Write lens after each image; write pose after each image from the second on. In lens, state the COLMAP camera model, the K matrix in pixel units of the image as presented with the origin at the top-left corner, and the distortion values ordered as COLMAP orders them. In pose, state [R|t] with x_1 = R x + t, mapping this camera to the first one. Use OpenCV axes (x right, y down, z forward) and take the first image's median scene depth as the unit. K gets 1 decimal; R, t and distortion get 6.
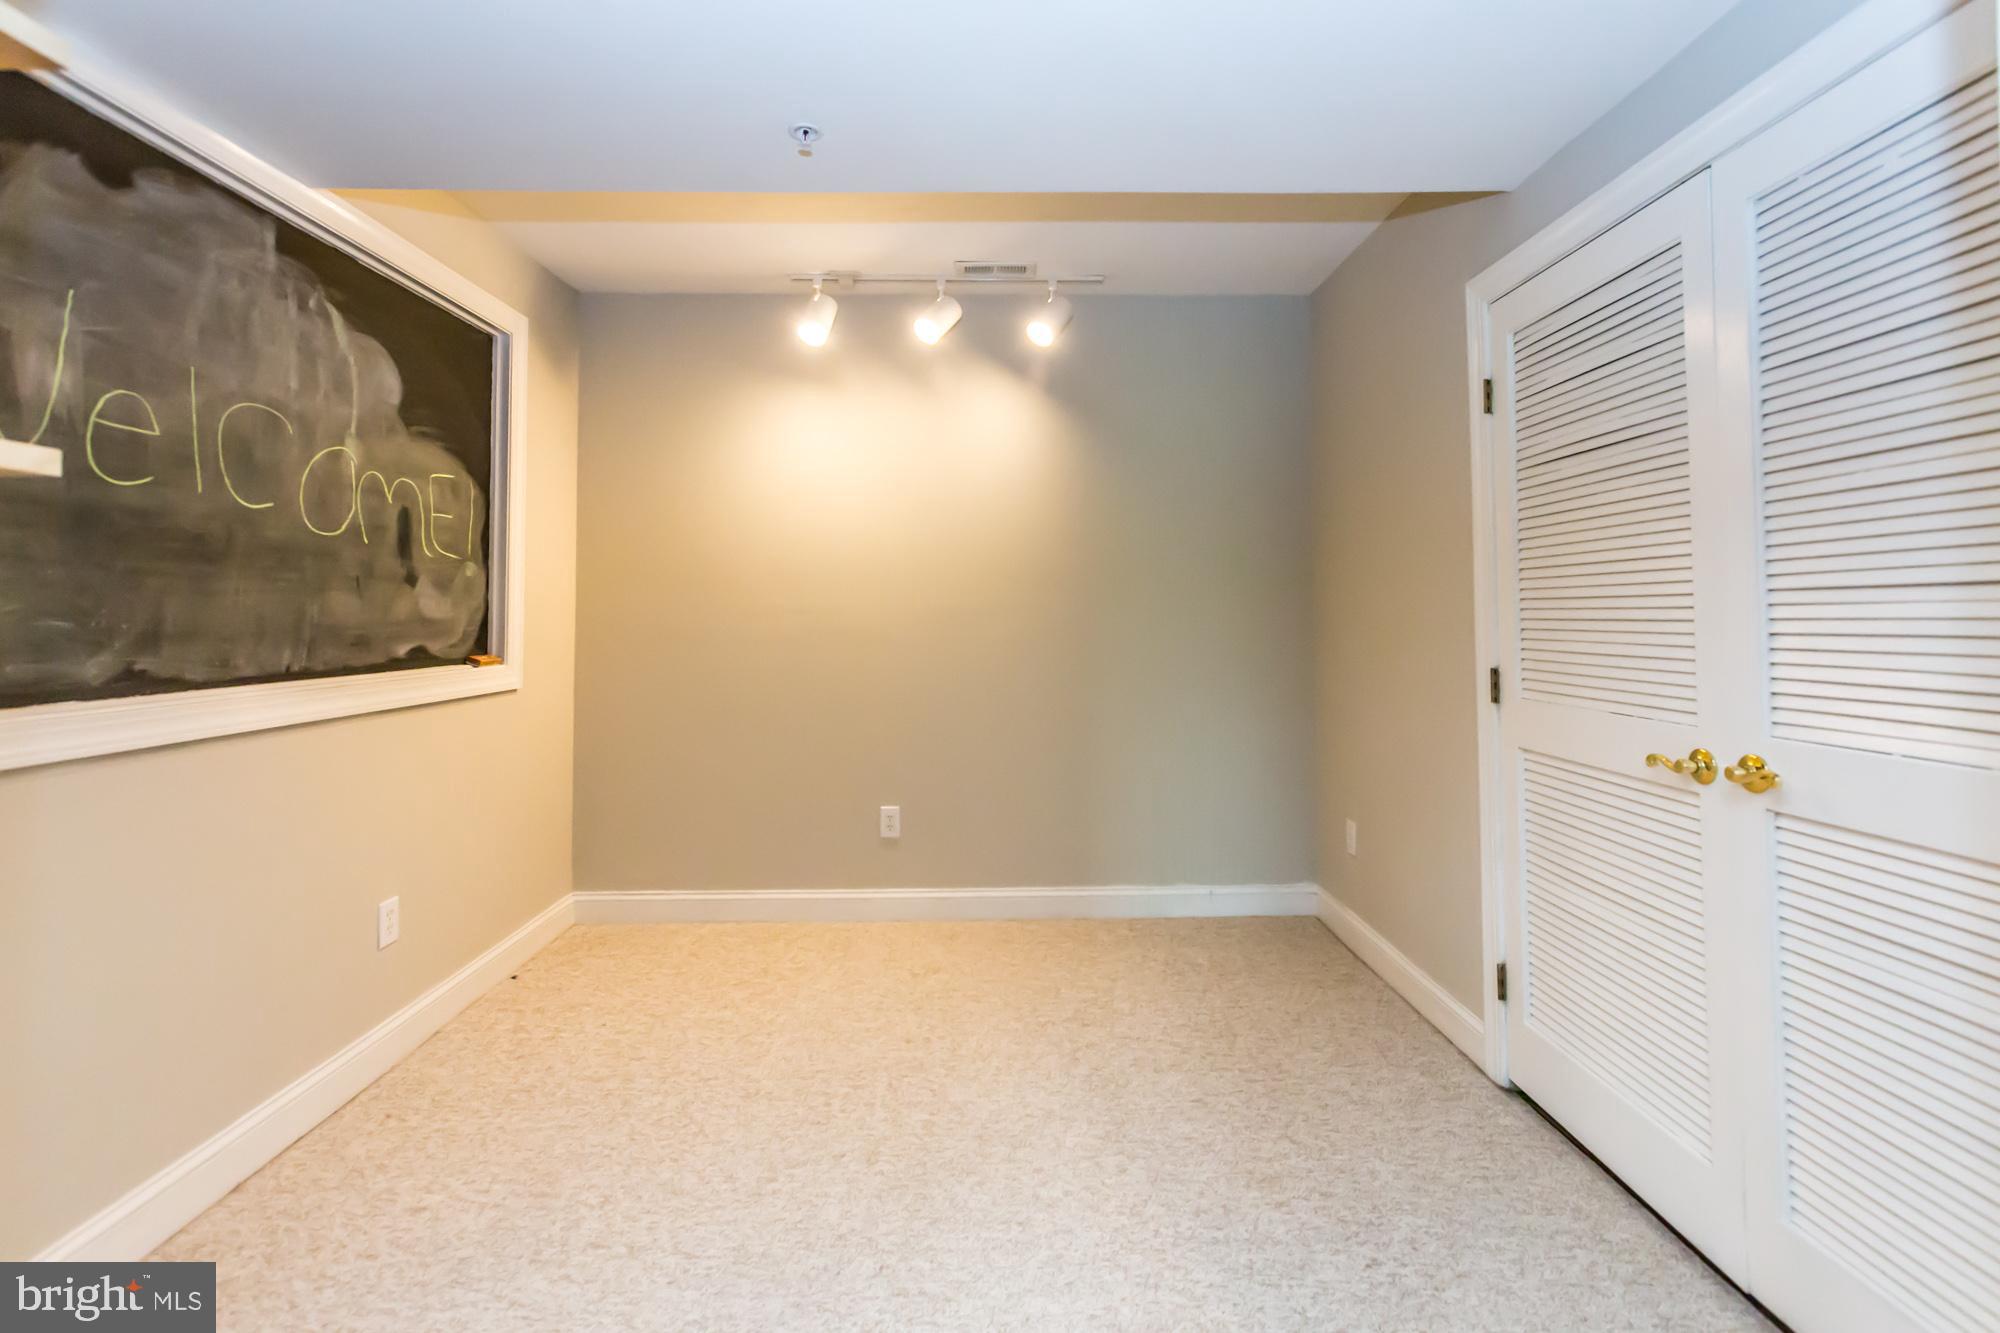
lens RADIAL K [[893.2, 0, 1003.9], [0, 893.2, 592.1], [0, 0, 1]] dist [0.010261, -0.000483]
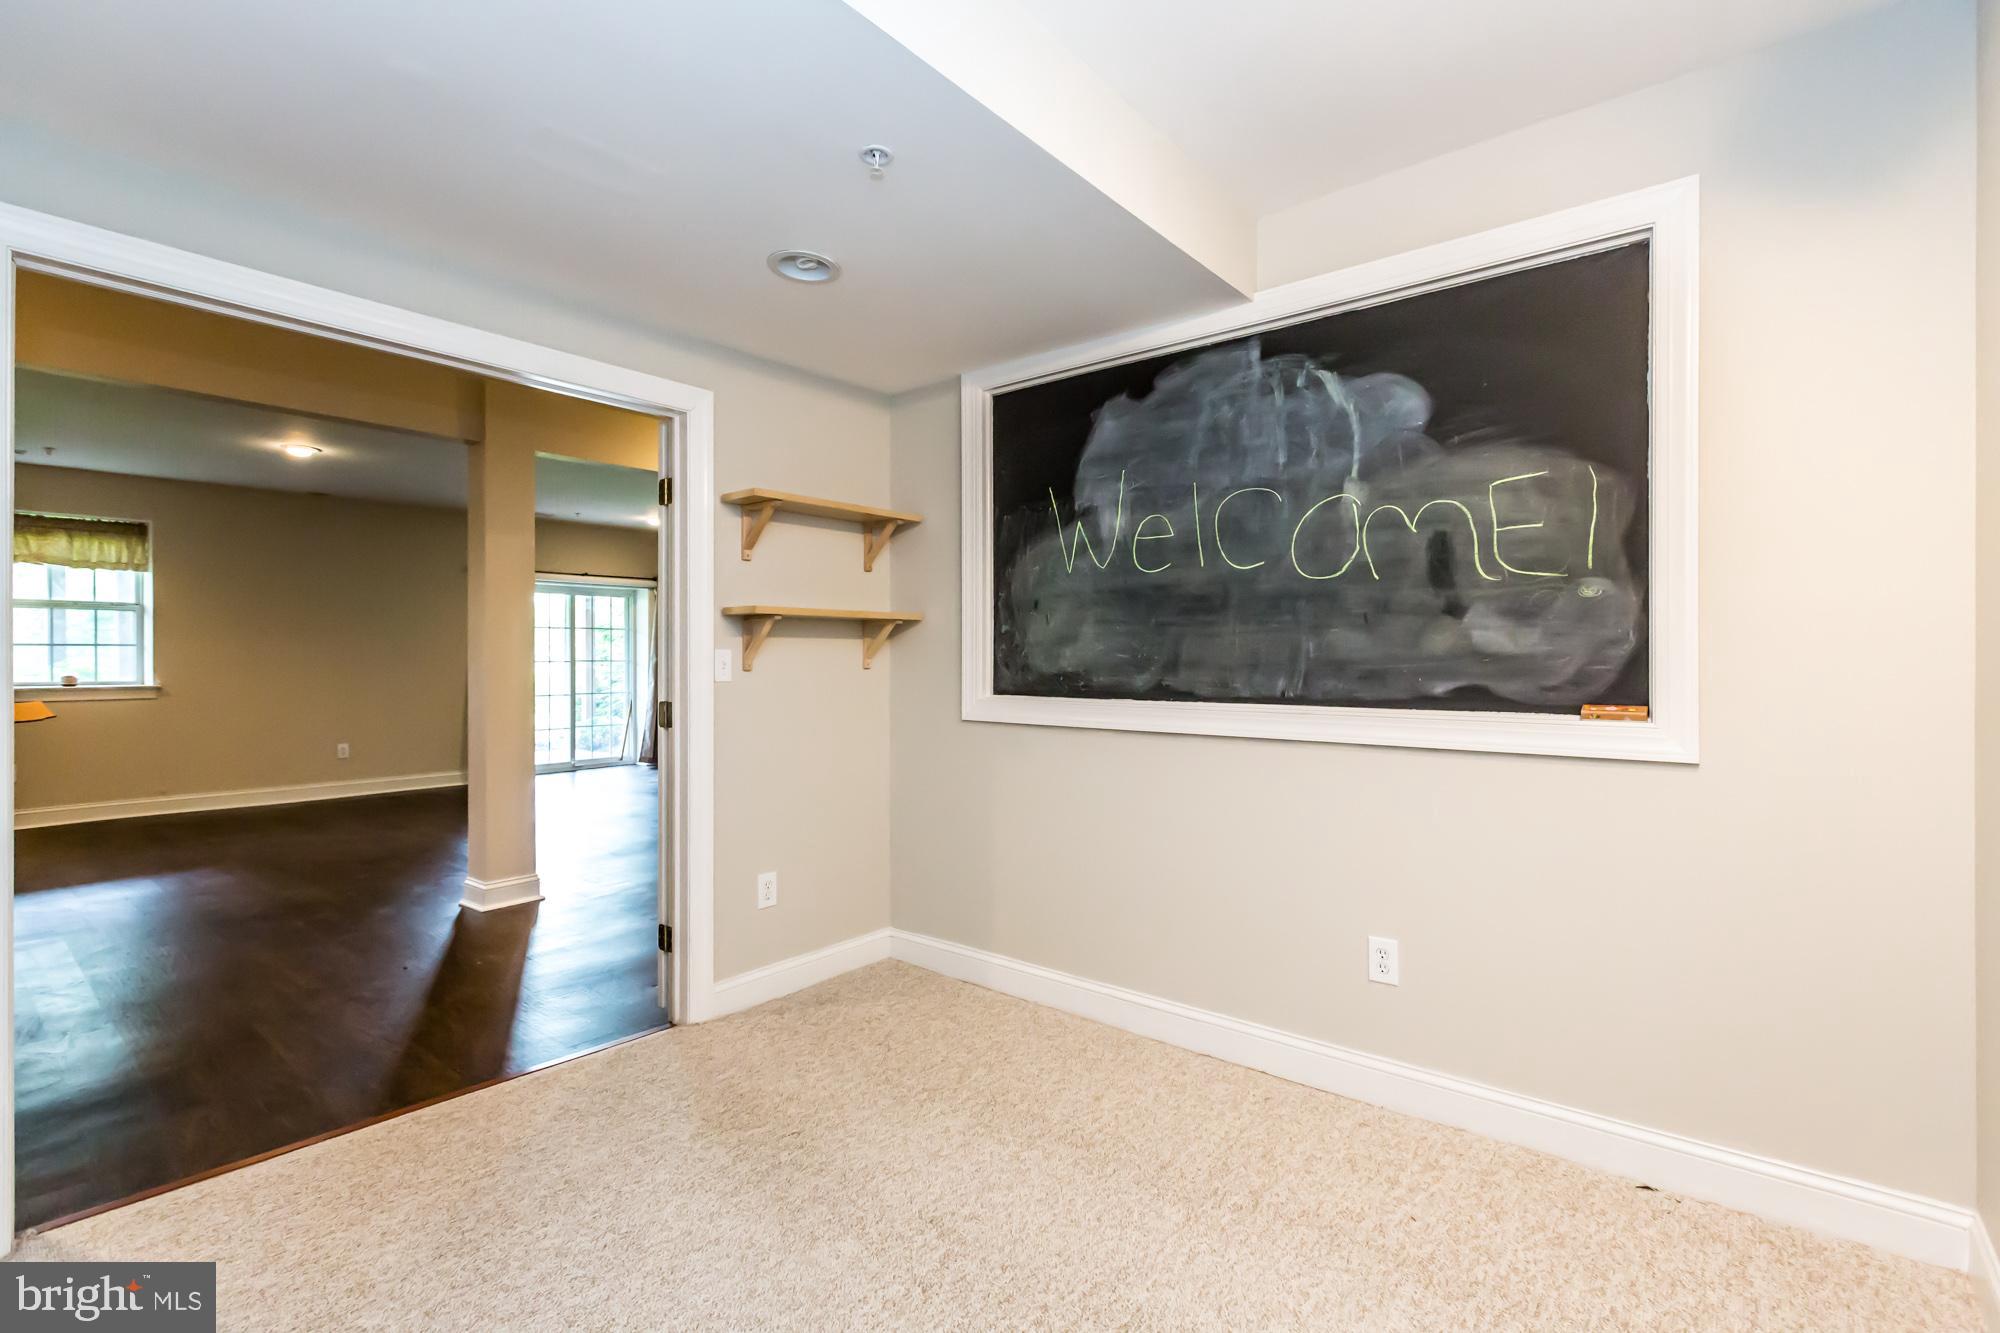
lens RADIAL K [[893.2, 0, 988.2], [0, 893.2, 659.6], [0, 0, 1]] dist [0.010261, -0.000483]
pose [[-0.637728, 0.007764, -0.770222, 0.384864], [0.021897, 0.999728, -0.008053, 0.038358], [0.769950, -0.022001, -0.637725, 1.438467]]
